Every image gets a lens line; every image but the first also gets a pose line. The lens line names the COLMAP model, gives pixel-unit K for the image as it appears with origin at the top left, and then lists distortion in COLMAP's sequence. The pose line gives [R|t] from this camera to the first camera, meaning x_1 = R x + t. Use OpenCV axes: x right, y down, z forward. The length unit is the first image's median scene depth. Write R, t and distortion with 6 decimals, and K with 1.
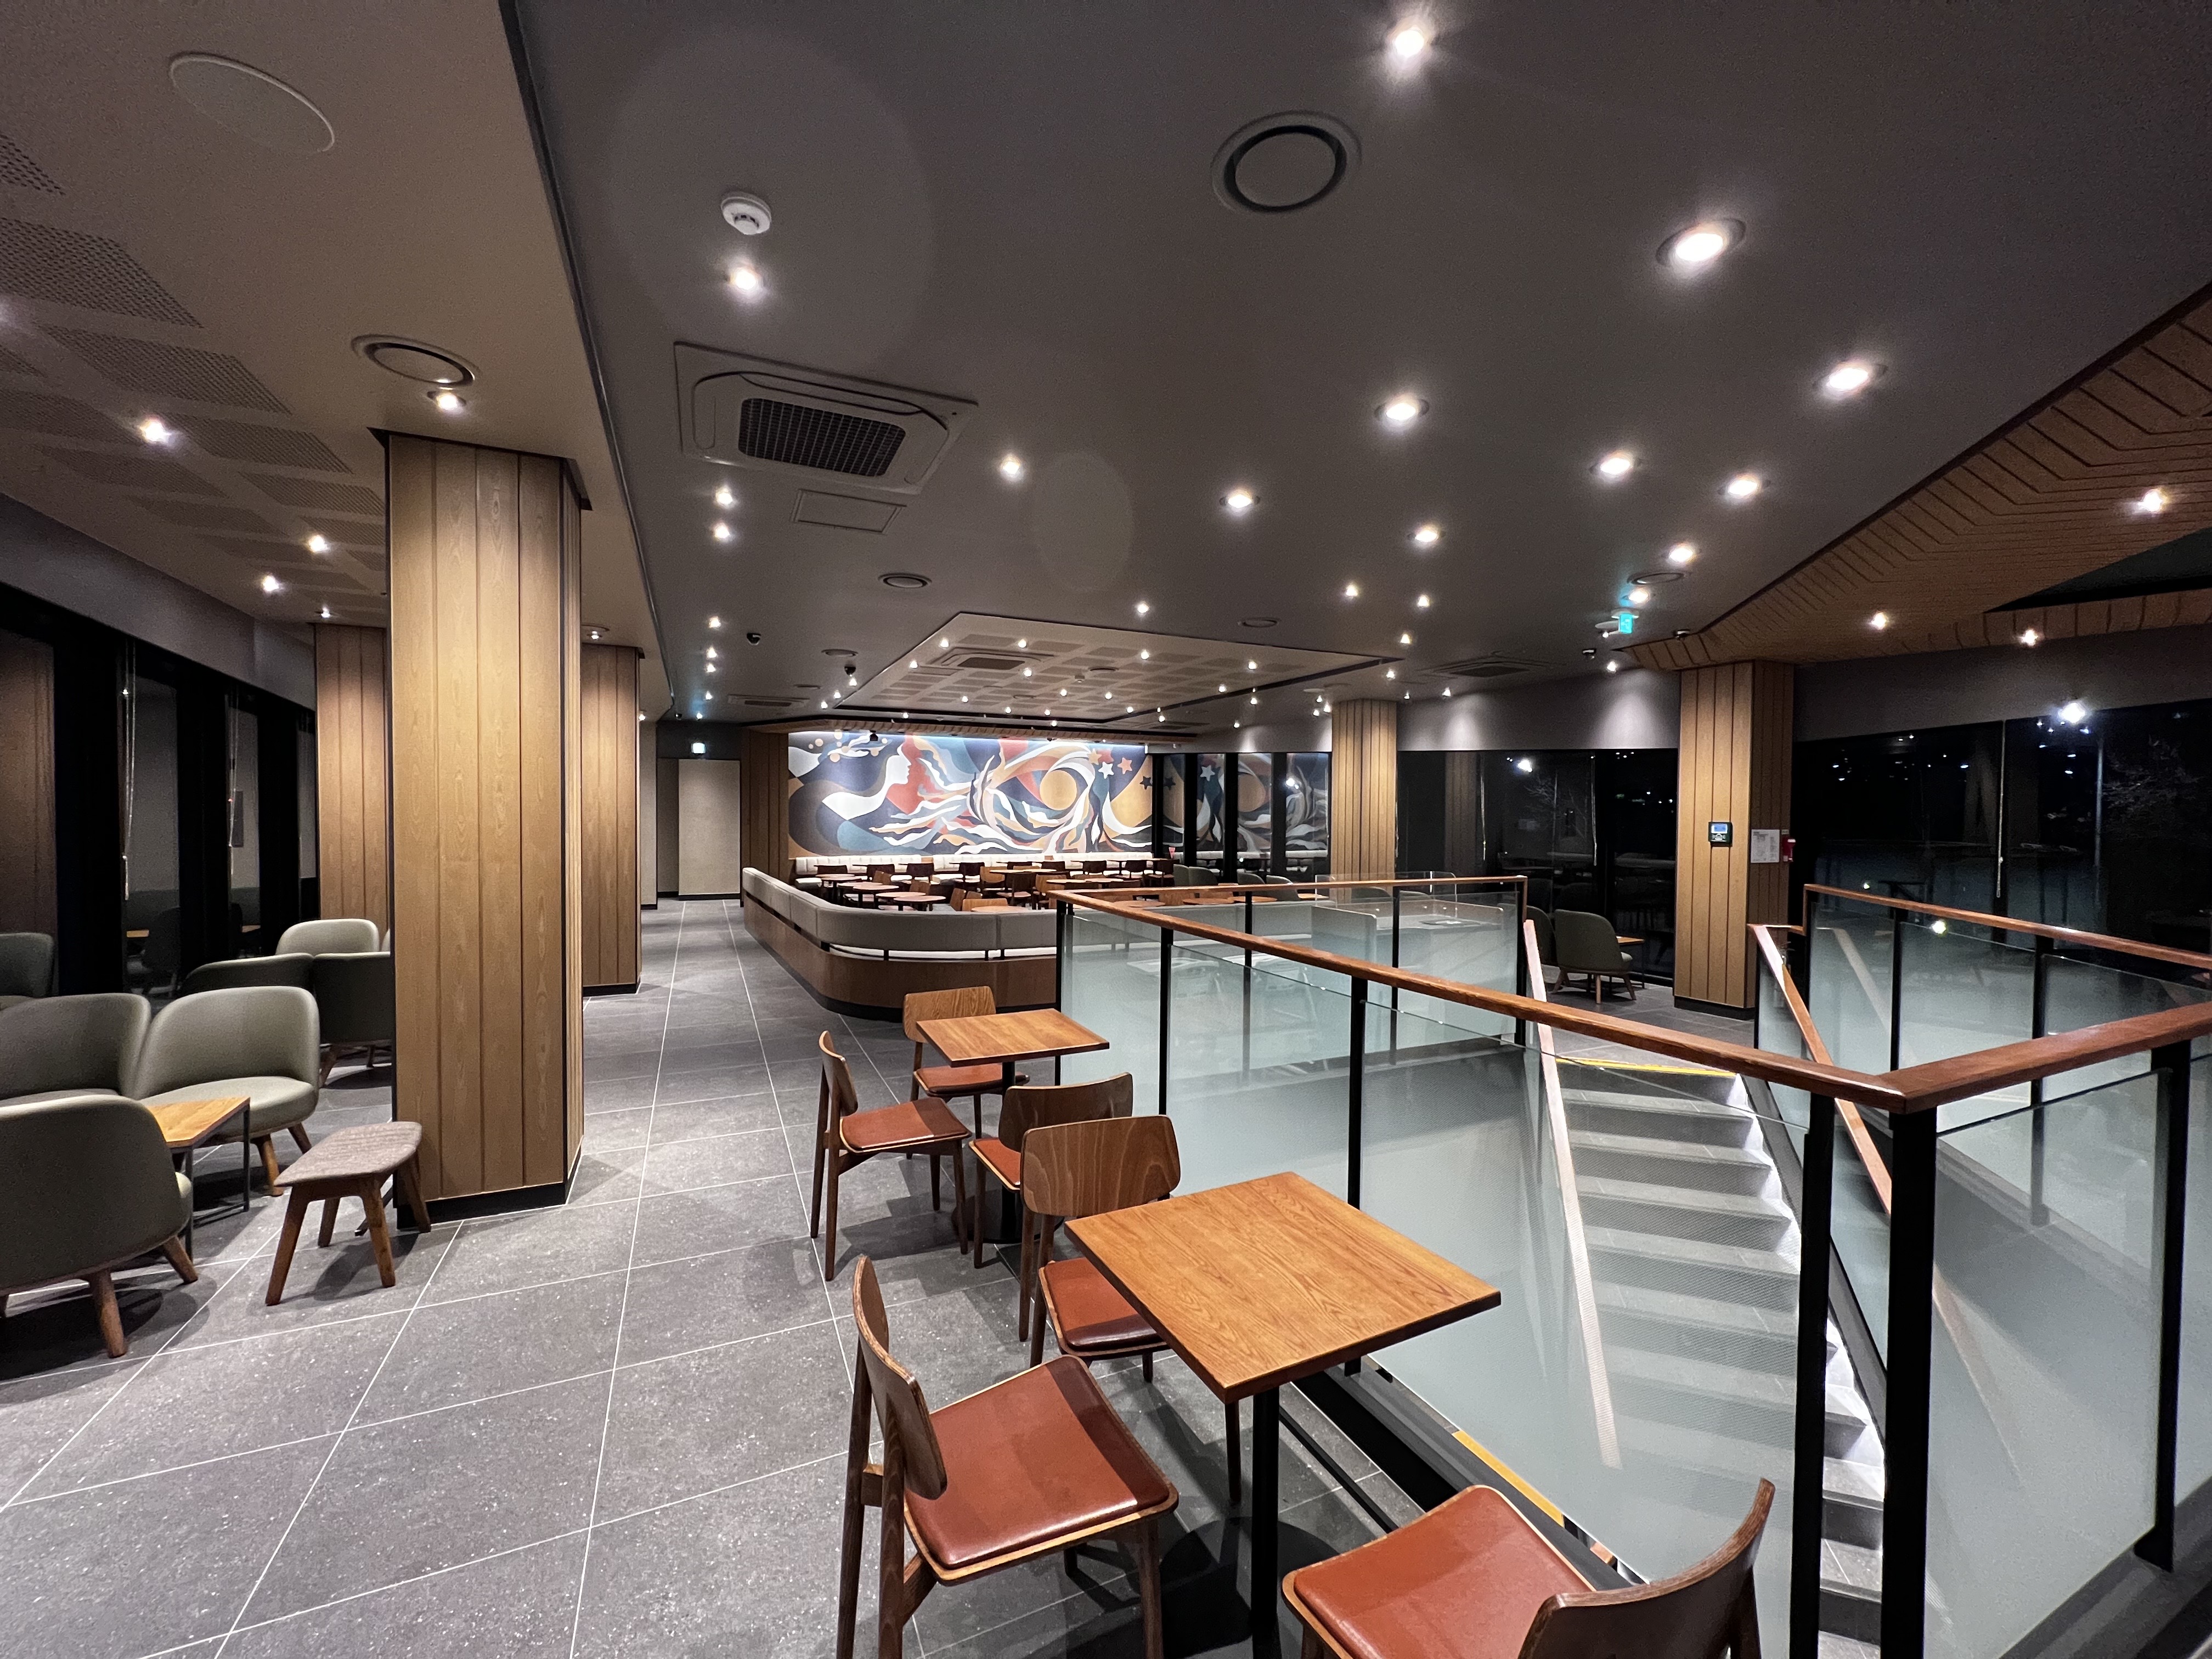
lens RADIAL K [[876.9, 0, 1108.5], [0, 876.9, 834.1], [0, 0, 1]] dist [-0.000210, 0.000042]
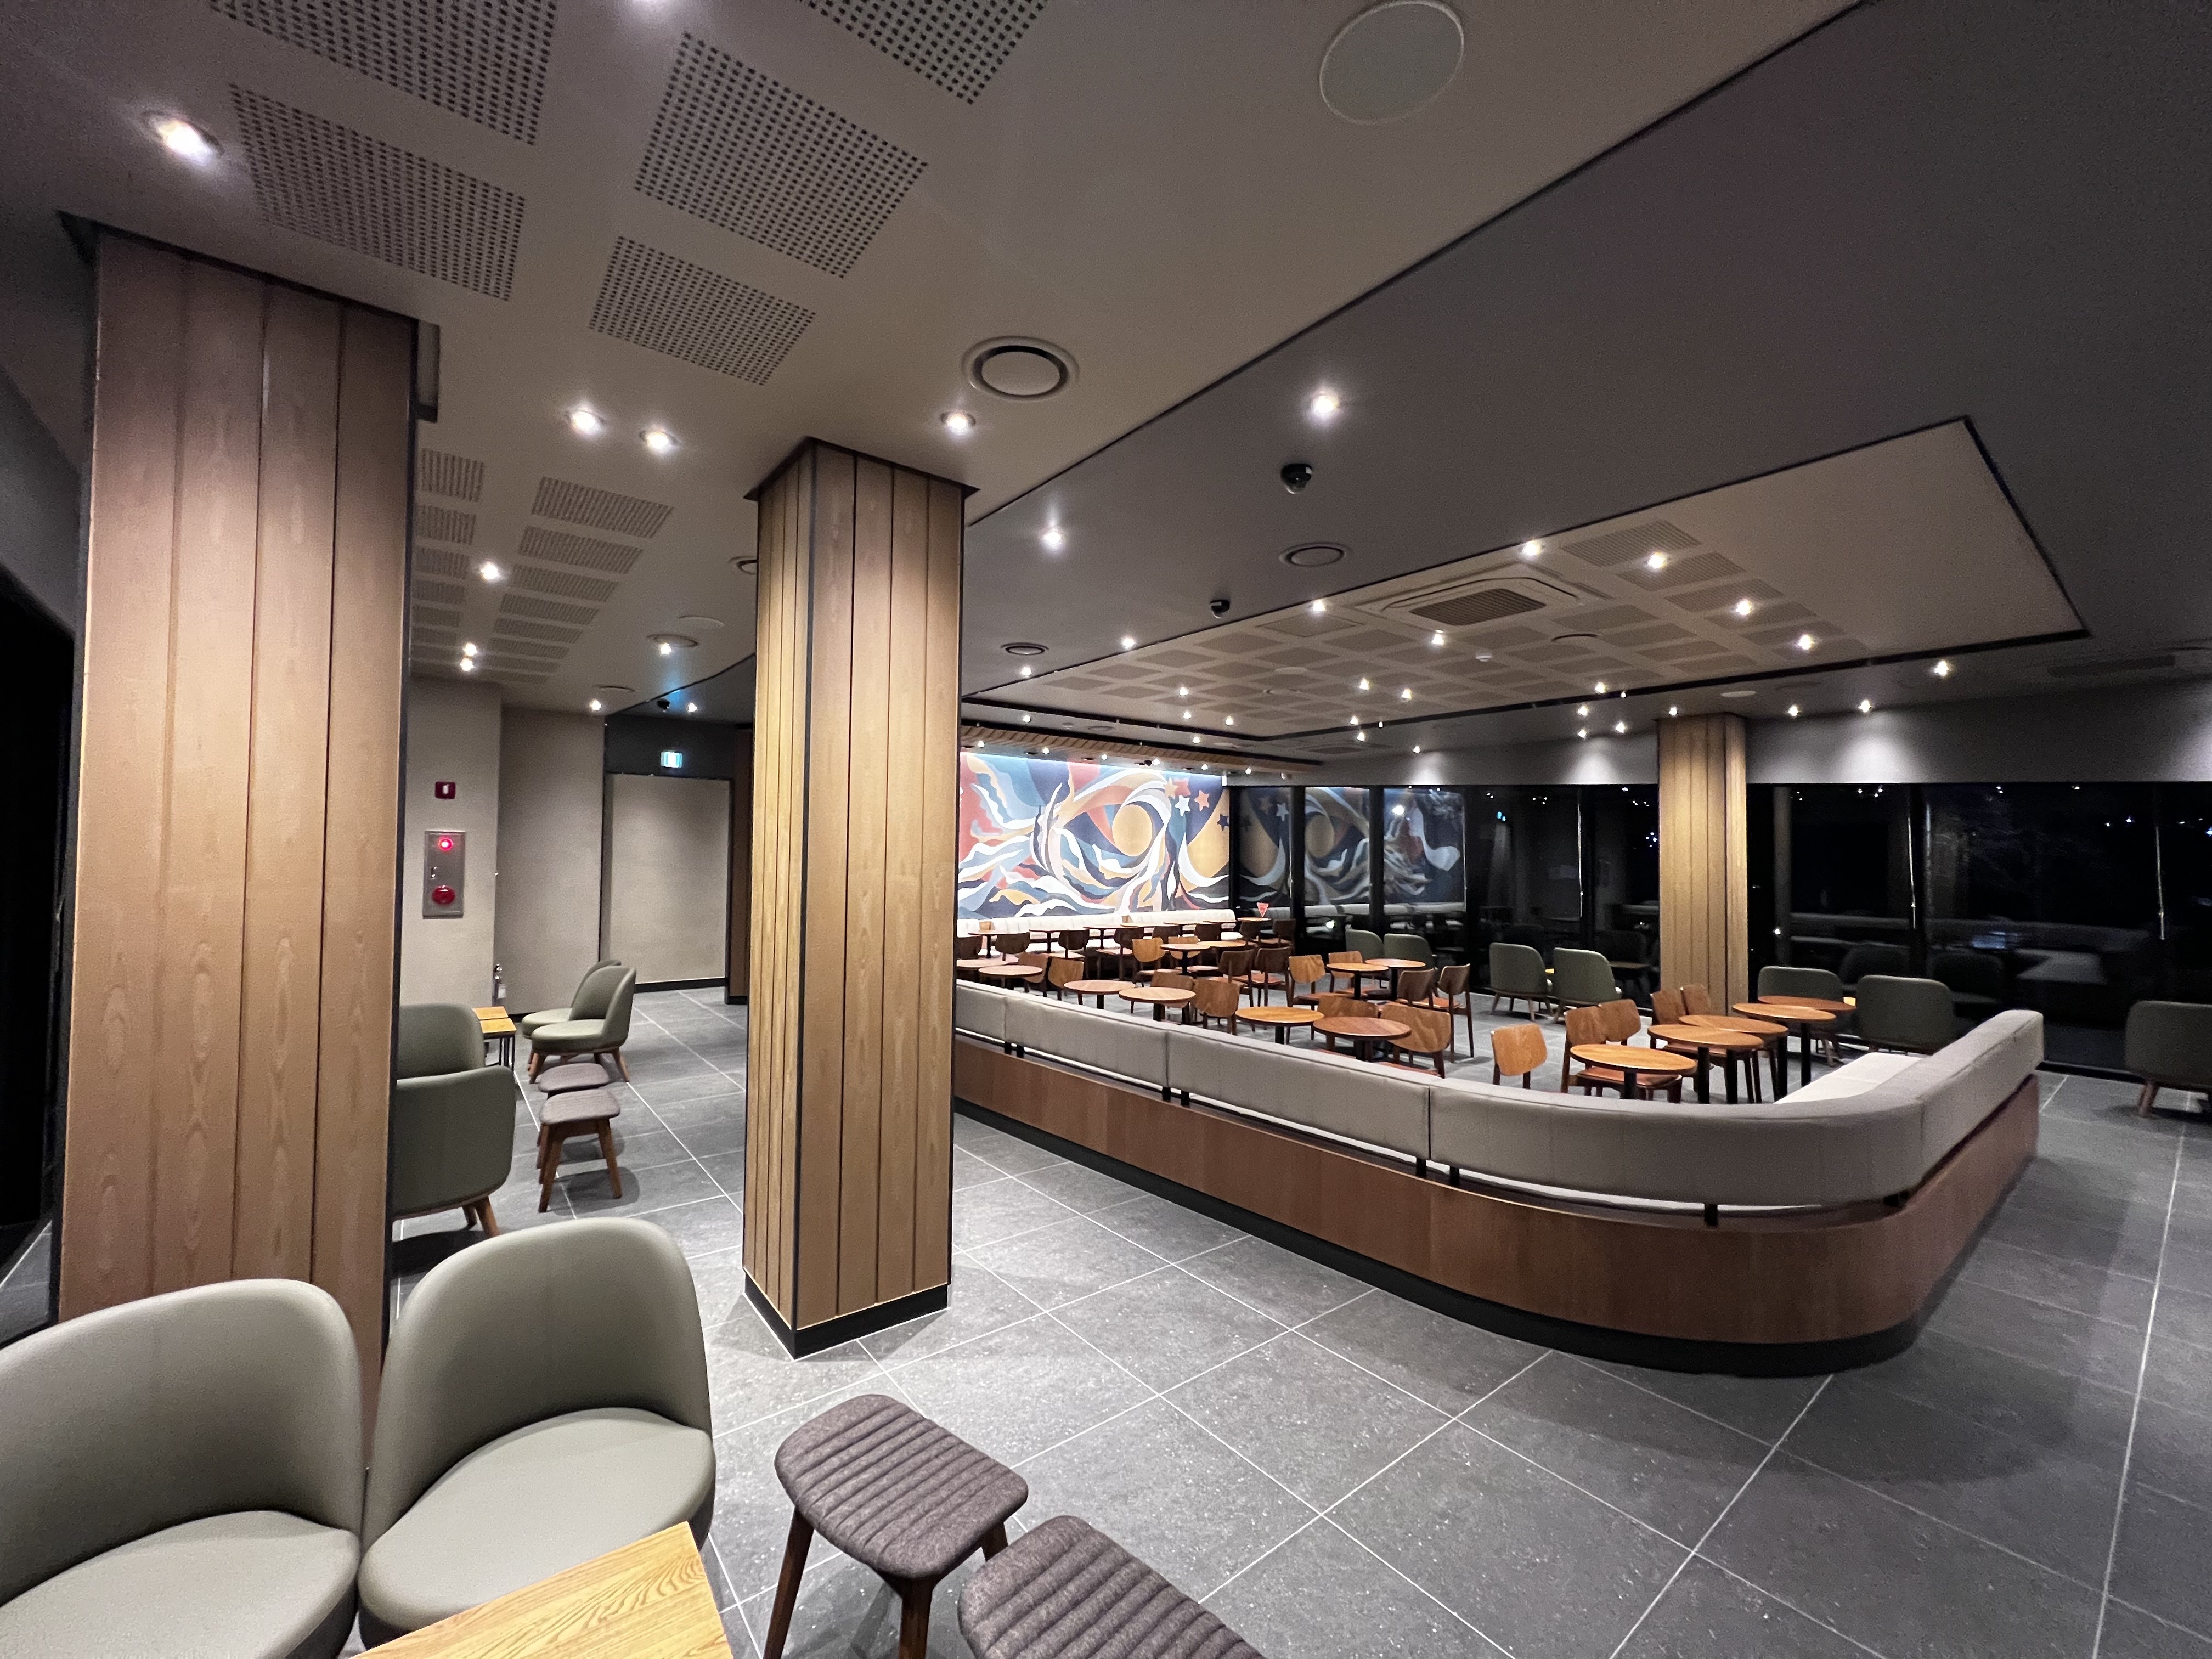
lens RADIAL K [[876.9, 0, 1108.5], [0, 876.9, 834.1], [0, 0, 1]] dist [-0.000210, 0.000042]
pose [[0.973867, 0.008327, 0.226968, -0.263100], [0.002787, 0.998814, -0.048606, -0.009920], [-0.227104, 0.047968, 0.972688, 0.266023]]
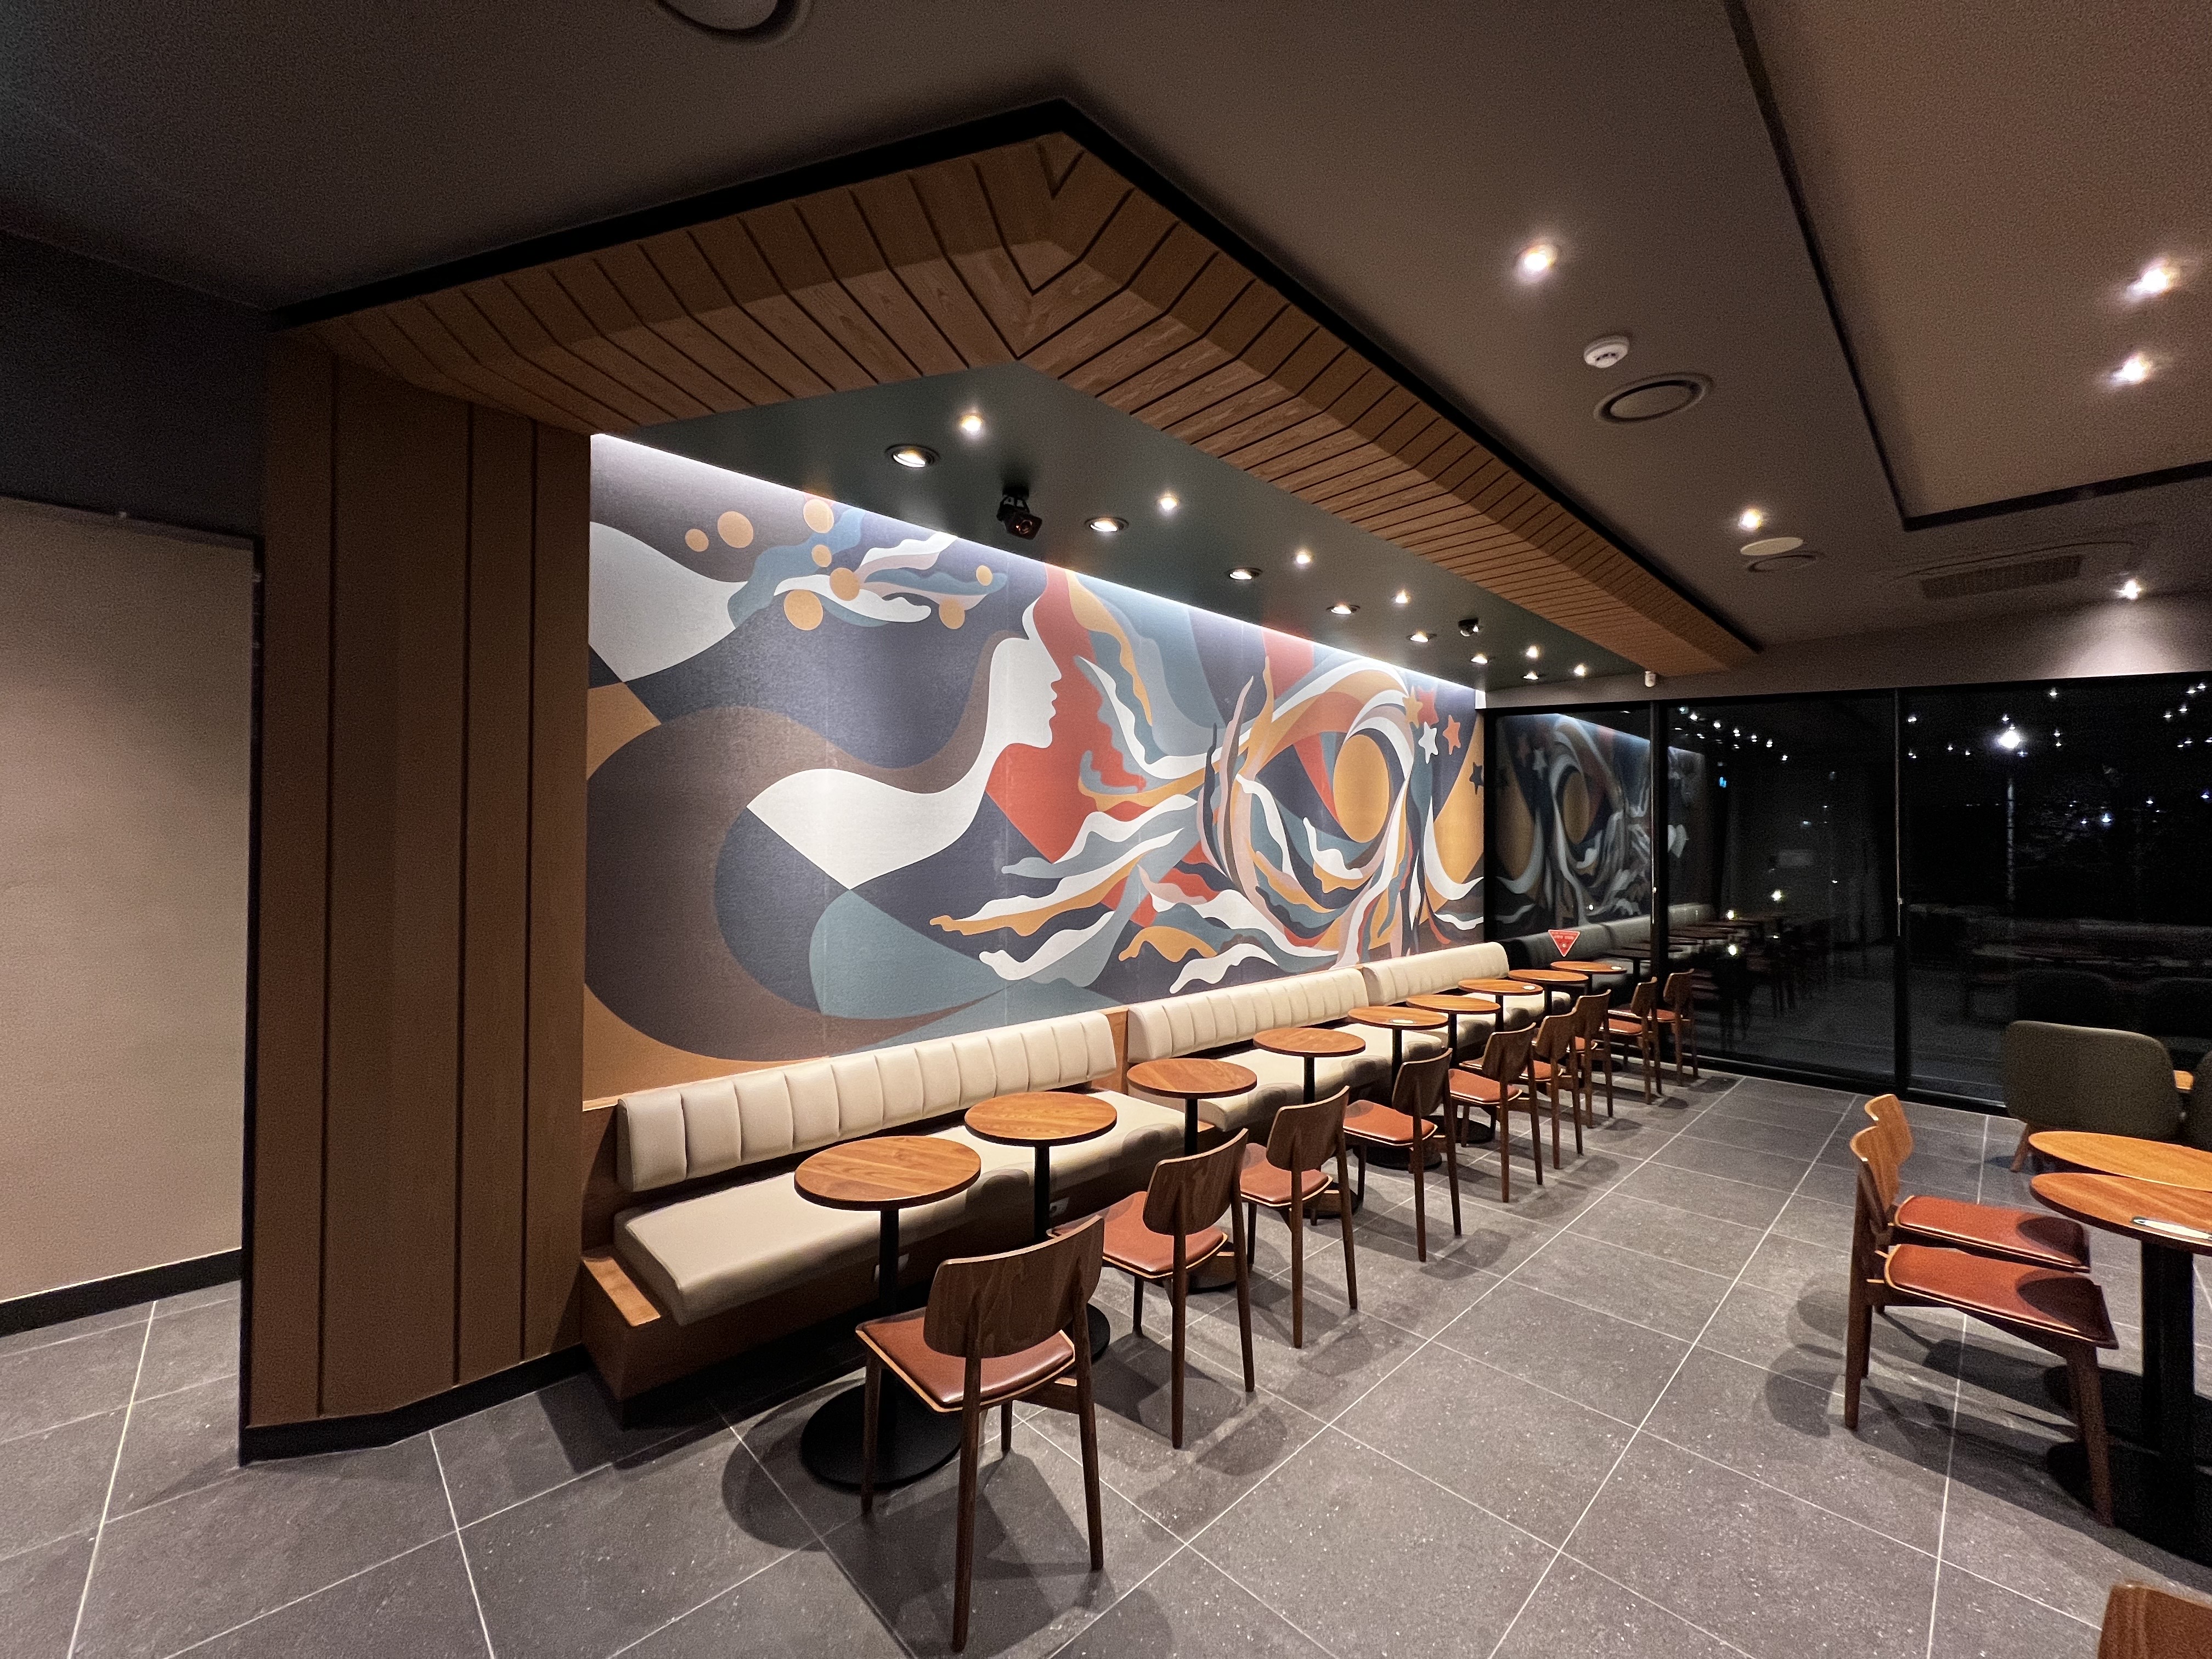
lens RADIAL K [[876.9, 0, 1108.5], [0, 876.9, 834.1], [0, 0, 1]] dist [-0.000210, 0.000042]
pose [[0.945414, 0.001265, 0.325869, -0.290217], [0.009106, 0.999499, -0.030299, -0.021725], [-0.325745, 0.031612, 0.944929, 0.714387]]
